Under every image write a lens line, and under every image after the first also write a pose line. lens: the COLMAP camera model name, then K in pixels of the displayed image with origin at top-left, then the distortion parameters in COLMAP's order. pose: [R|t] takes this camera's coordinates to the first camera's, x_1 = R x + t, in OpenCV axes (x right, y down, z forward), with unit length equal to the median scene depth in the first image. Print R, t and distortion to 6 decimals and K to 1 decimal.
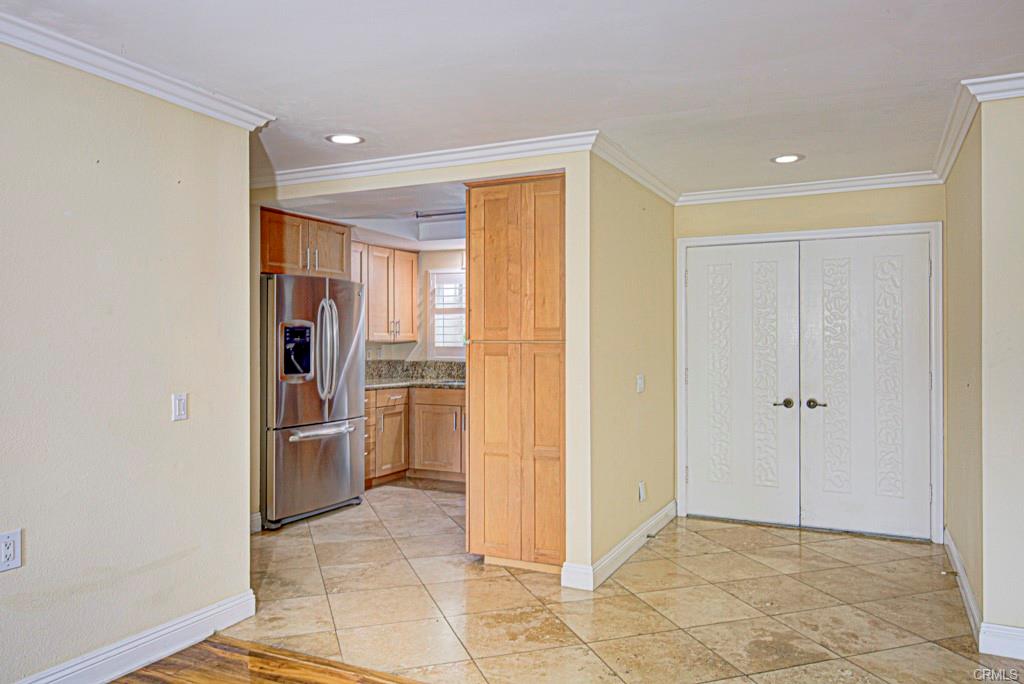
lens RADIAL K [[703.7, 0, 508.0], [0, 703.7, 341.0], [0, 0, 1]] dist [-0.000939, 0.000467]
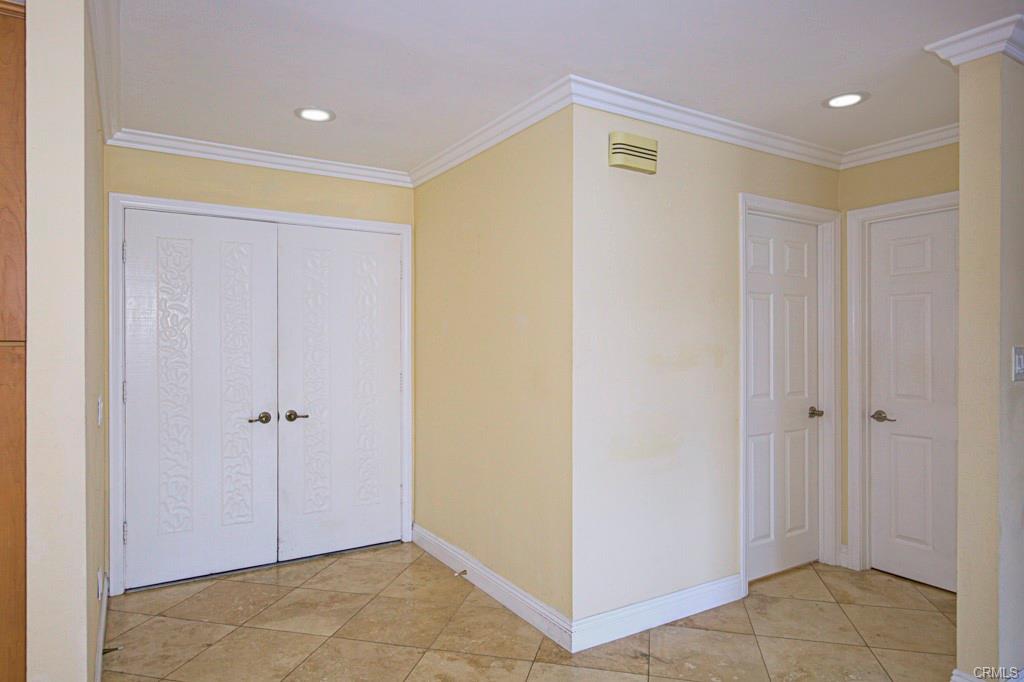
lens RADIAL K [[643.6, 0, 512.7], [0, 643.6, 346.0], [0, 0, 1]] dist [-0.003311, 0.000890]
pose [[0.520439, -0.004382, 0.853888, -0.099778], [-0.002945, 0.999972, 0.006926, -0.001840], [-0.853894, -0.006119, 0.520411, 0.379370]]
